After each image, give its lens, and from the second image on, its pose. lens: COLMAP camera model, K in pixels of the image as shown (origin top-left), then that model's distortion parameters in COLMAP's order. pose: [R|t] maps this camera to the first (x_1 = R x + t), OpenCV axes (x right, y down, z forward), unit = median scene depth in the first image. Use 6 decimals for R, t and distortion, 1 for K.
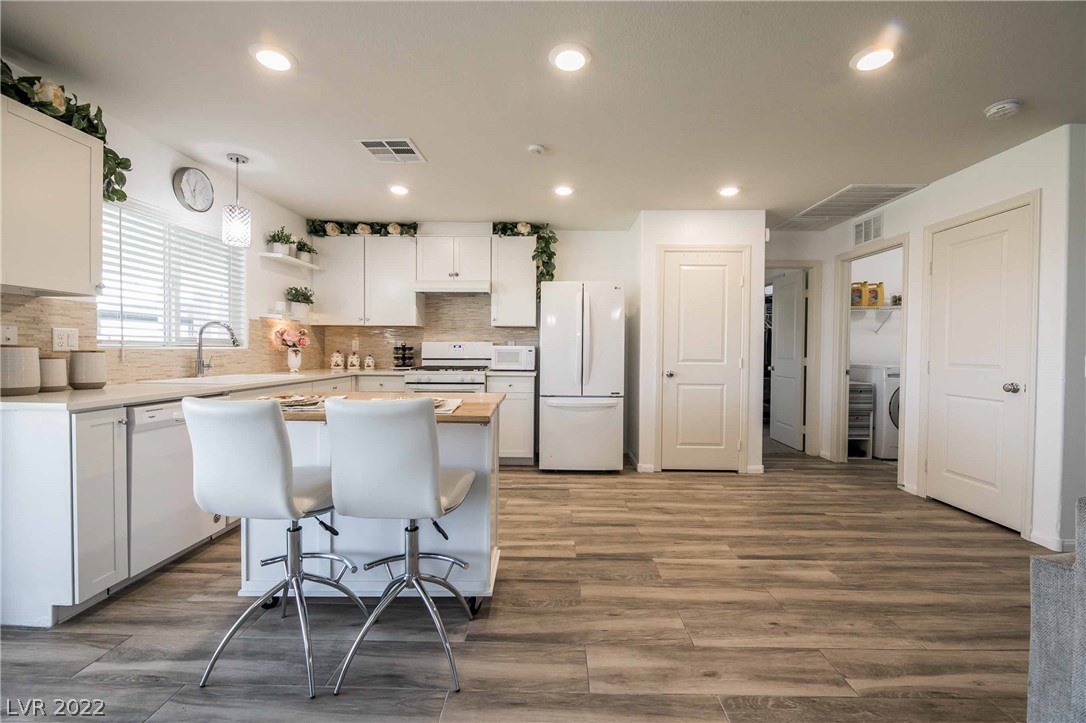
lens RADIAL K [[448.4, 0, 546.2], [0, 448.4, 357.9], [0, 0, 1]] dist [-0.000249, -0.000199]
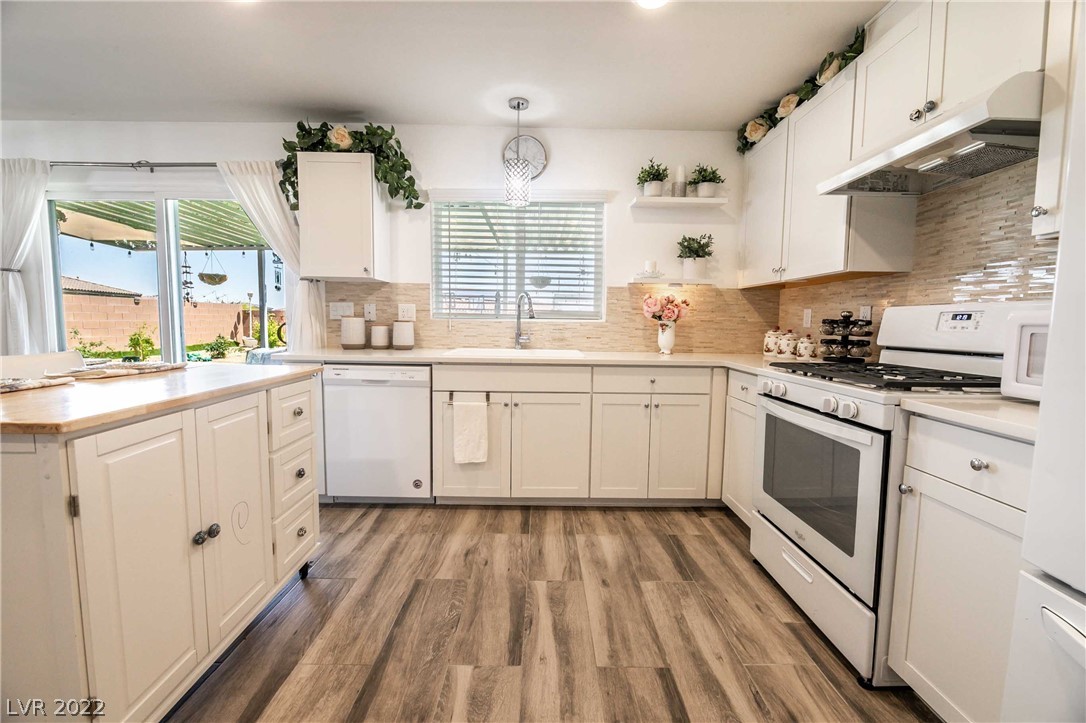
lens RADIAL K [[440.2, 0, 546.4], [0, 440.2, 357.2], [0, 0, 1]] dist [-0.004208, -0.000439]
pose [[0.027047, 0.074359, -0.996865, 0.154905], [-0.032793, 0.996759, 0.073461, -0.009714], [0.999096, 0.030703, 0.029397, 0.764947]]
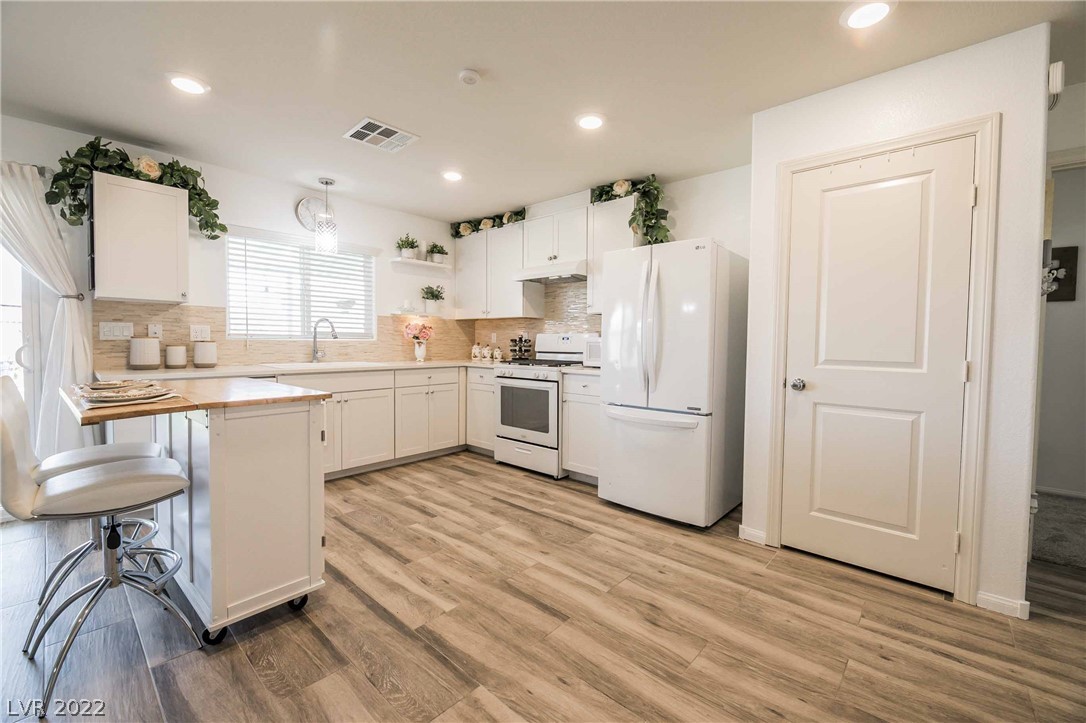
lens RADIAL K [[444.0, 0, 546.3], [0, 444.0, 356.5], [0, 0, 1]] dist [-0.003035, -0.000678]
pose [[0.757177, 0.023139, -0.652799, 0.398369], [-0.016878, 0.999732, 0.015860, -0.003865], [0.652991, -0.000991, 0.757365, 0.353182]]
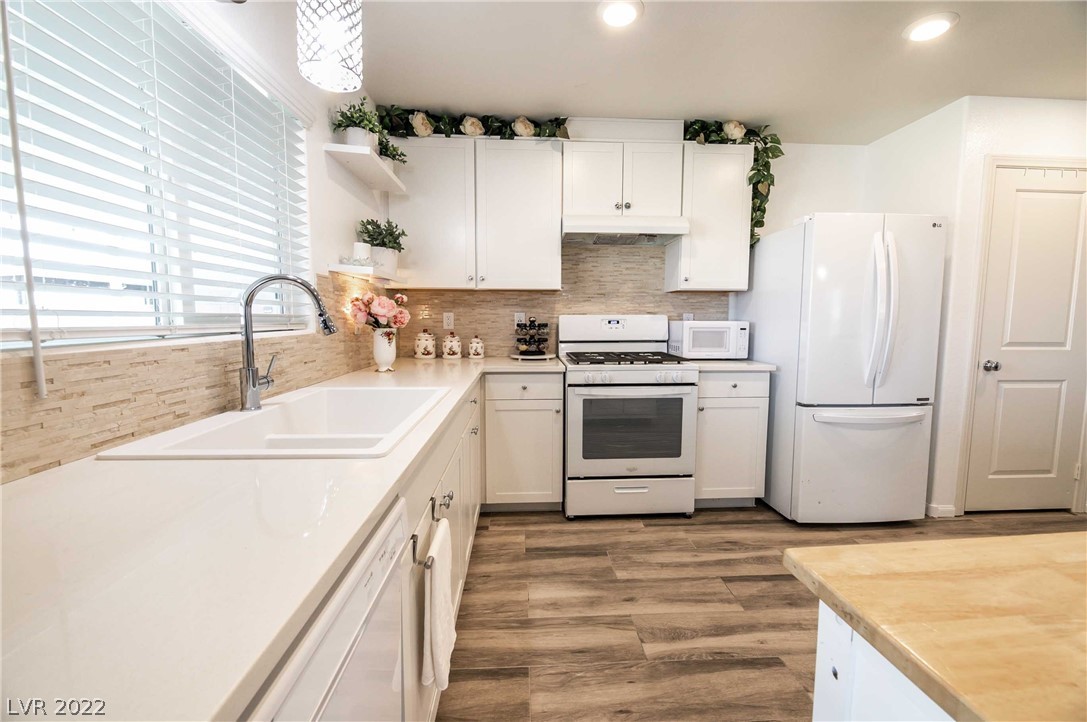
lens RADIAL K [[440.7, 0, 546.9], [0, 440.7, 356.7], [0, 0, 1]] dist [-0.004208, -0.000439]
pose [[0.997299, -0.011058, 0.072607, -0.389931], [0.005891, 0.997459, 0.071000, -0.024389], [-0.073208, -0.070381, 0.994830, 0.425671]]
